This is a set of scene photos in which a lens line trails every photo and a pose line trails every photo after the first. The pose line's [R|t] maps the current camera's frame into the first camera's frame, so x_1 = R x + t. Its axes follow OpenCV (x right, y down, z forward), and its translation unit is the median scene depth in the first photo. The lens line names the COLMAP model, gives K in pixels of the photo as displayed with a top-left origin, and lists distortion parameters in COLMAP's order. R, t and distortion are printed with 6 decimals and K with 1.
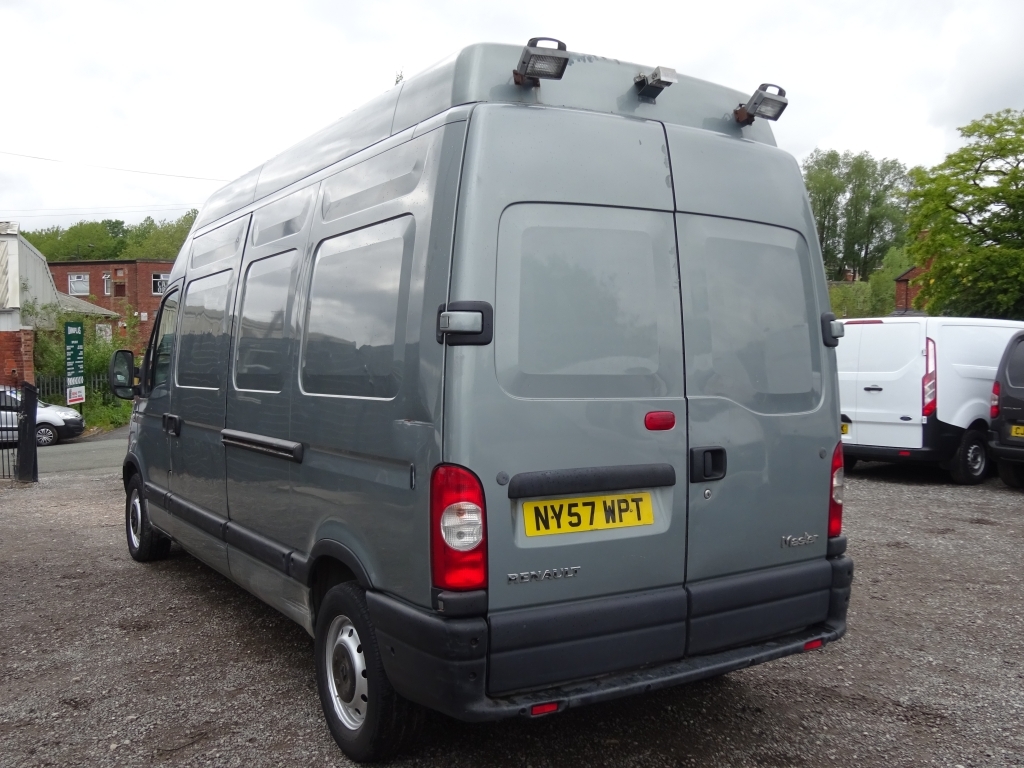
lens RADIAL K [[971.4, 0, 512.0], [0, 971.4, 384.0], [0, 0, 1]] dist [-0.011770, -0.009575]
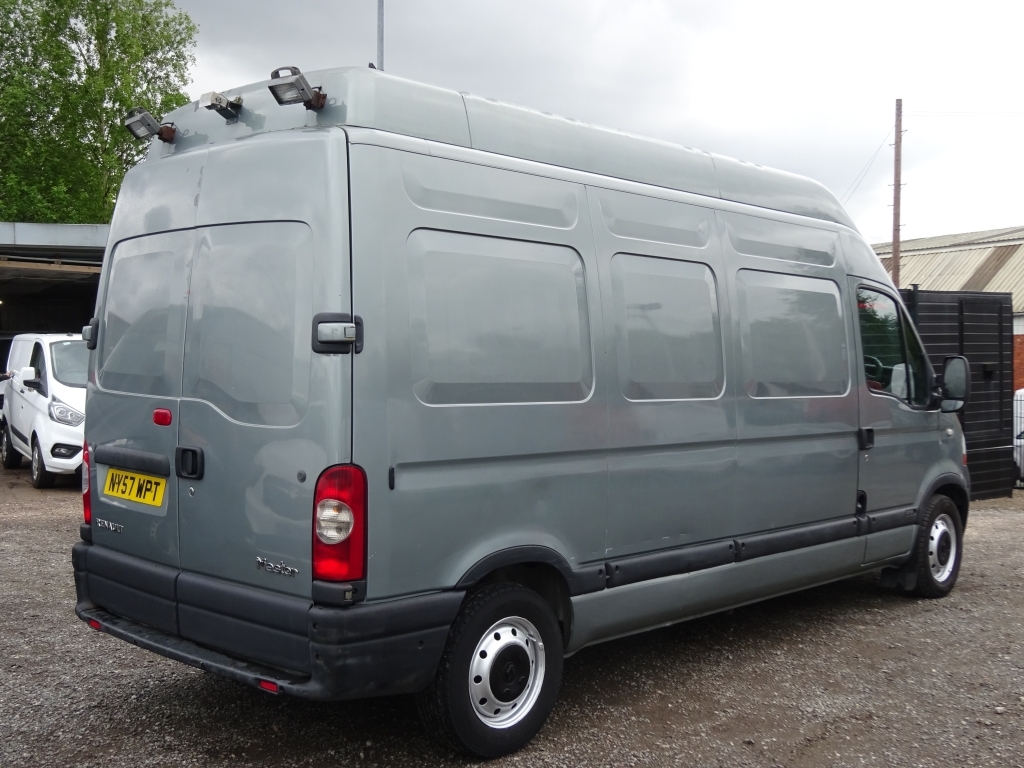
lens RADIAL K [[1159.2, 0, 512.0], [0, 1159.2, 384.0], [0, 0, 1]] dist [0.002931, -0.014740]
pose [[0.252884, 0.036129, -0.966822, 1.553214], [-0.040629, 0.998818, 0.026698, -0.052915], [0.966643, 0.032529, 0.254053, 1.043276]]
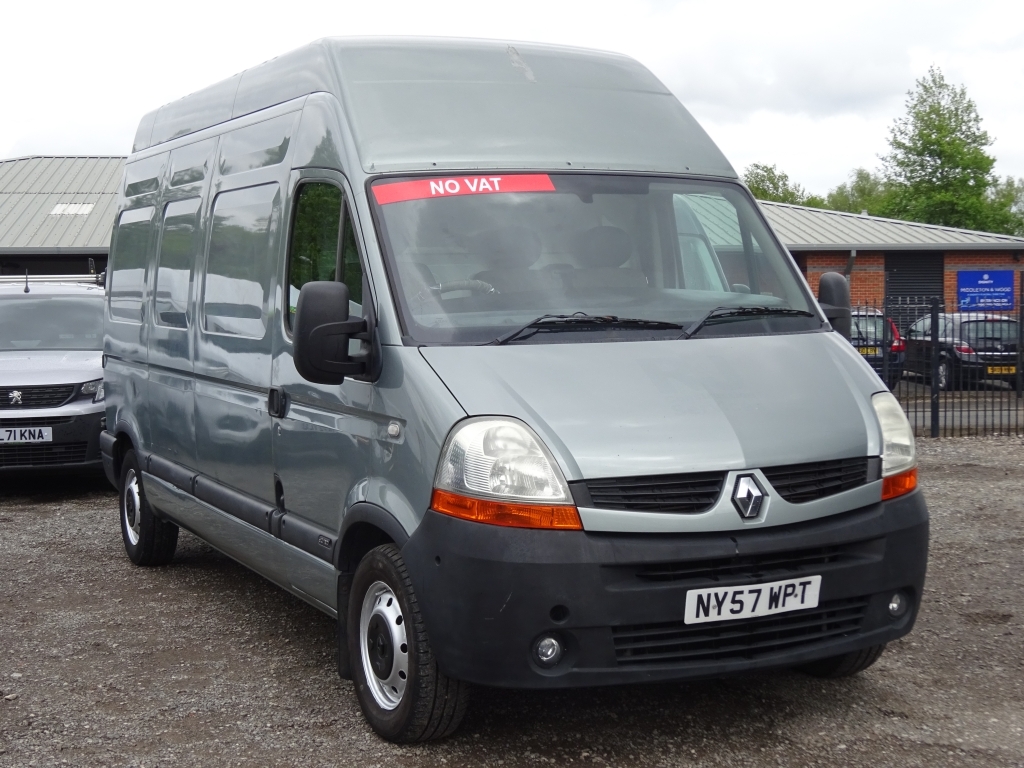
lens RADIAL K [[1582.4, 0, 512.0], [0, 1582.4, 384.0], [0, 0, 1]] dist [-0.003304, -0.079843]
pose [[-0.993504, 0.022623, 0.111525, -0.643137], [0.033427, 0.994822, 0.095978, -0.124740], [-0.108776, 0.099083, -0.989116, 3.907977]]
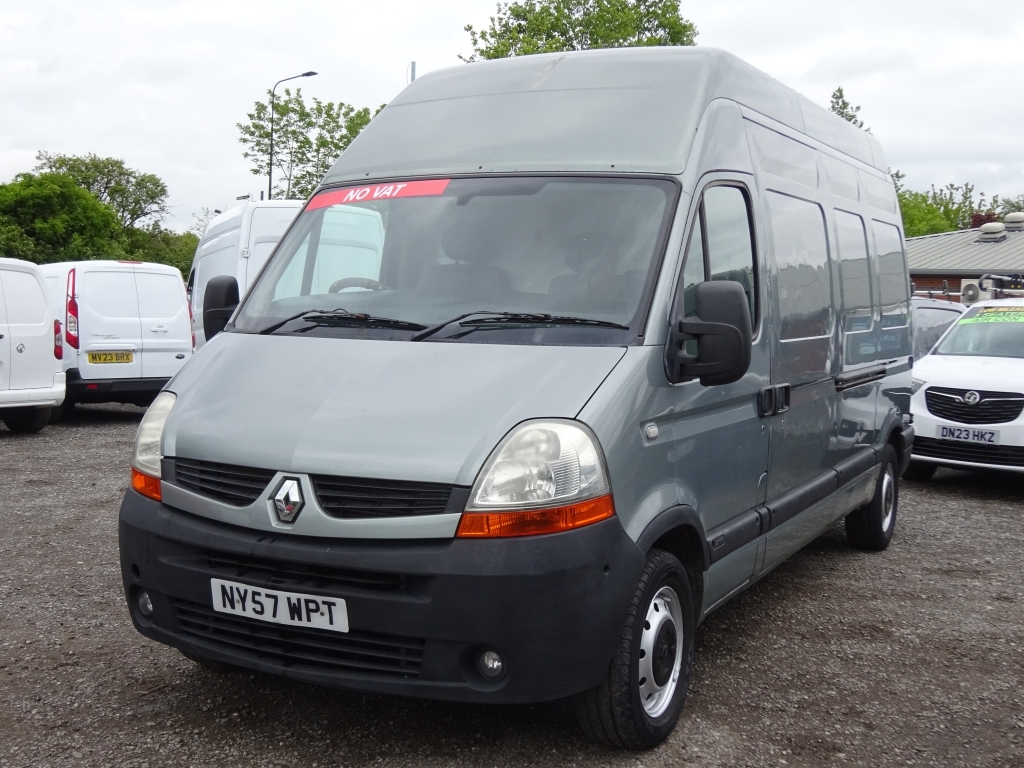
lens RADIAL K [[1224.8, 0, 512.0], [0, 1224.8, 384.0], [0, 0, 1]] dist [-0.022724, 0.007206]
pose [[-0.512651, -0.060607, 0.856455, -1.743287], [0.013028, 0.996842, 0.078340, -0.060752], [-0.858498, 0.051319, -0.510242, 2.822090]]
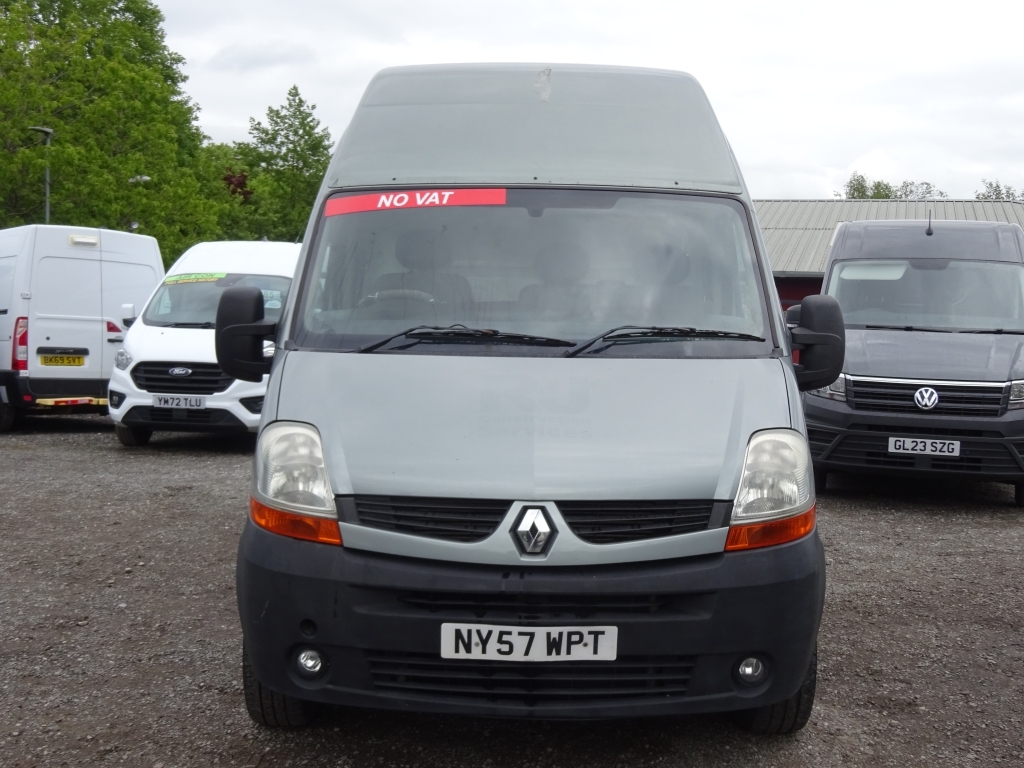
lens RADIAL K [[1224.8, 0, 512.0], [0, 1224.8, 384.0], [0, 0, 1]] dist [-0.022724, 0.007206]
pose [[-0.845789, -0.038233, 0.532146, -1.234310], [0.011567, 0.995881, 0.089935, -0.091545], [-0.533393, 0.082221, -0.841862, 3.320476]]
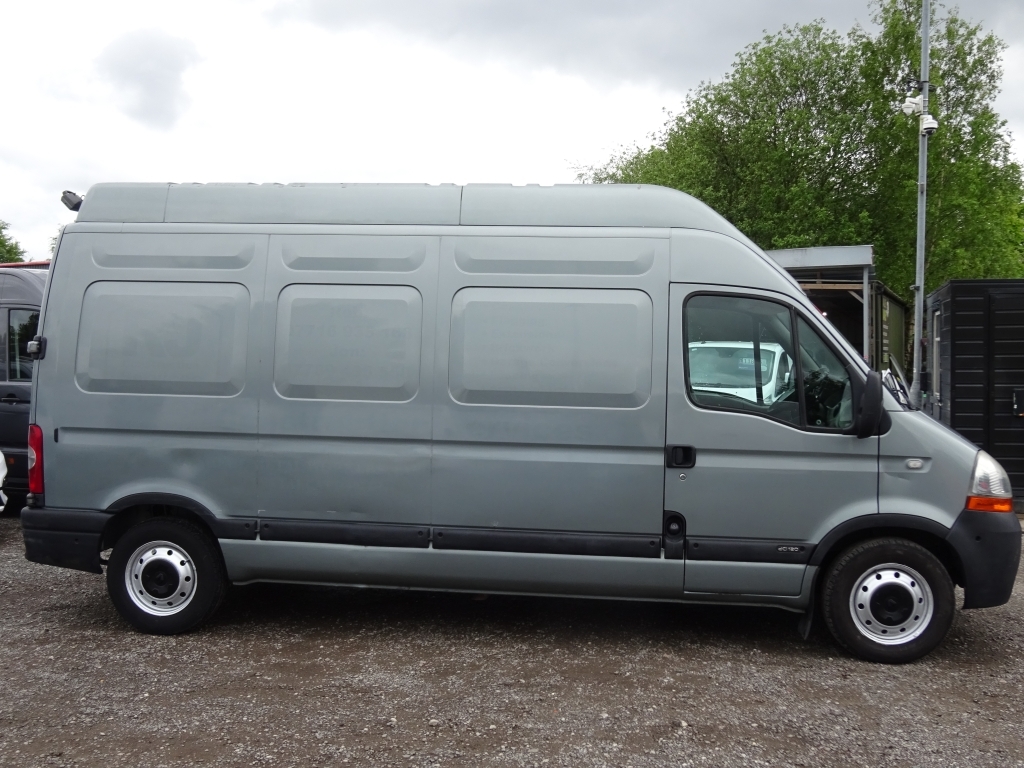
lens RADIAL K [[1014.4, 0, 512.0], [0, 1014.4, 384.0], [0, 0, 1]] dist [-0.029637, -0.005105]
pose [[-0.614309, 0.029492, -0.788514, 1.244820], [-0.032703, 0.997491, 0.062787, -0.138020], [0.788388, 0.064358, -0.611803, 2.862963]]
